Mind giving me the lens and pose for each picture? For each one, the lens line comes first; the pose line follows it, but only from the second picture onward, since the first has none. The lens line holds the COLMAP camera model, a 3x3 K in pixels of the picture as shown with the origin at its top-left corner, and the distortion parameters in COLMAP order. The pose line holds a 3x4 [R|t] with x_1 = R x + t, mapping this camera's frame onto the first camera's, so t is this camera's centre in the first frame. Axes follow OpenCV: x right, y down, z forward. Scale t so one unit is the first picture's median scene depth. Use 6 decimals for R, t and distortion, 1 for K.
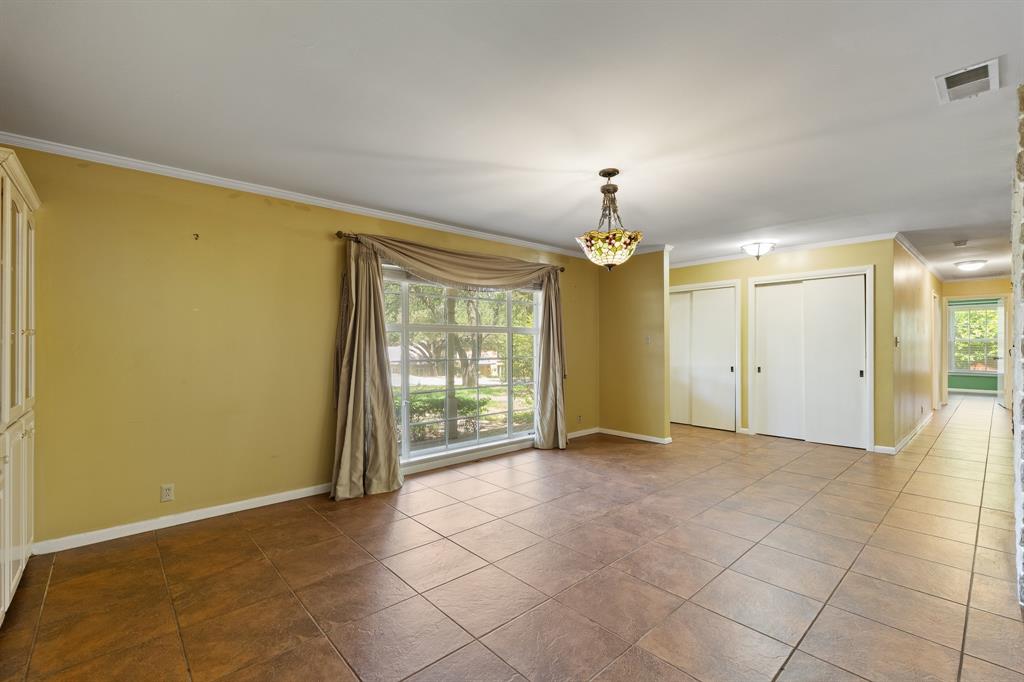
lens RADIAL K [[452.0, 0, 512.2], [0, 452.0, 342.7], [0, 0, 1]] dist [-0.006370, 0.000375]
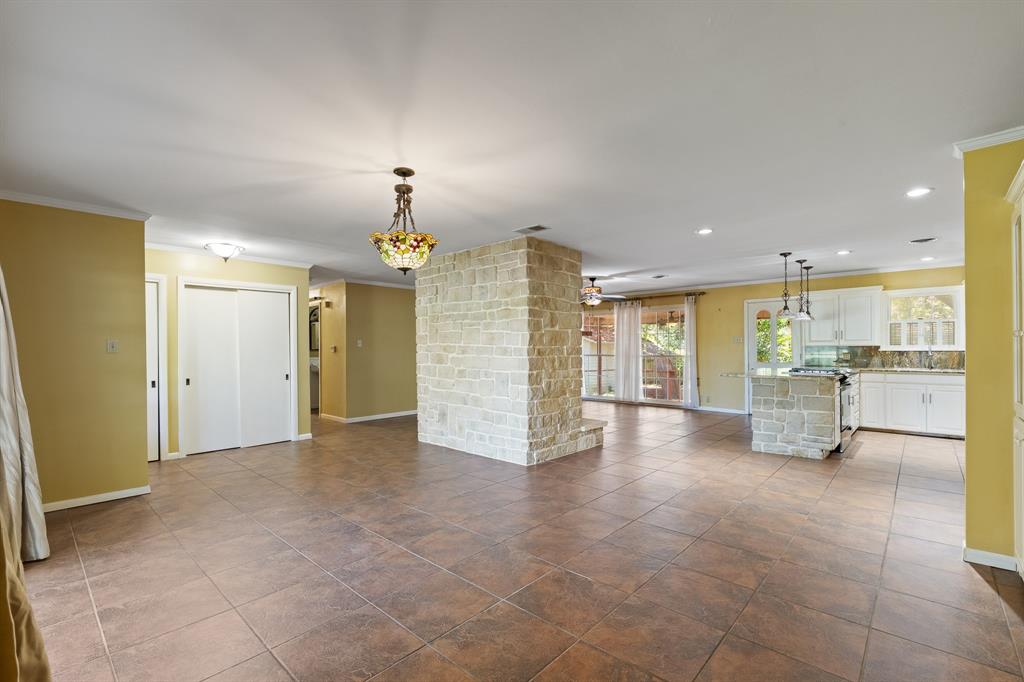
lens RADIAL K [[452.0, 0, 513.5], [0, 452.0, 348.6], [0, 0, 1]] dist [-0.006370, 0.000375]
pose [[-0.090818, 0.002346, 0.995865, -0.591065], [0.006976, 0.999974, -0.001719, 0.000613], [-0.995843, 0.006791, -0.090832, 0.674332]]
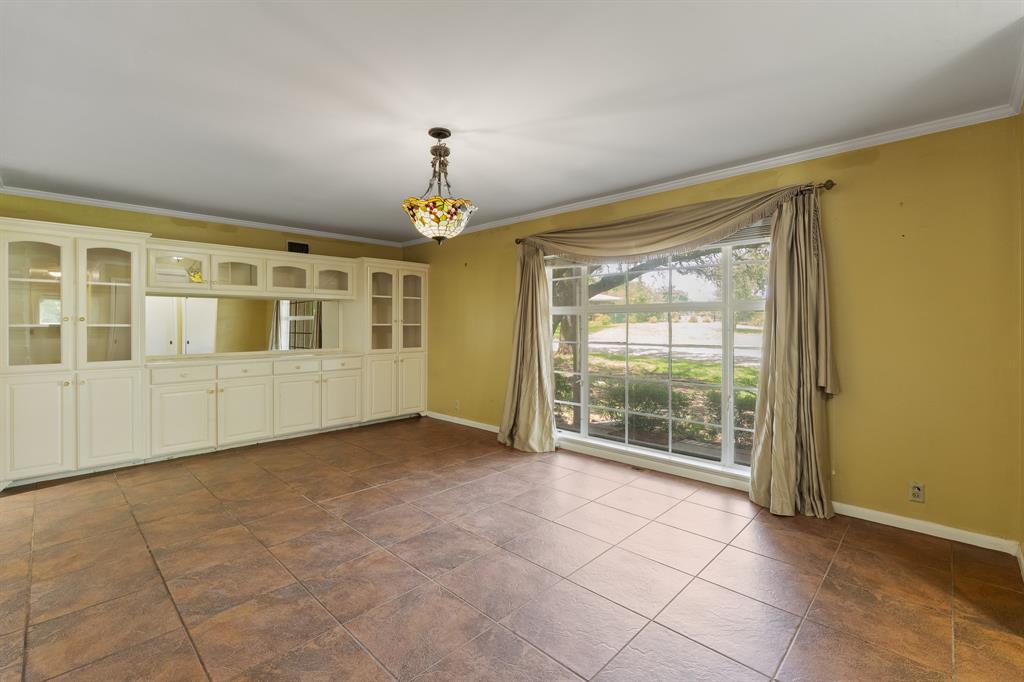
lens RADIAL K [[452.0, 0, 509.0], [0, 452.0, 331.0], [0, 0, 1]] dist [-0.006370, 0.000375]
pose [[0.056448, 0.015484, -0.998285, 0.857384], [0.000447, 0.999879, 0.015534, -0.003159], [0.998405, -0.001323, 0.056435, 0.850172]]
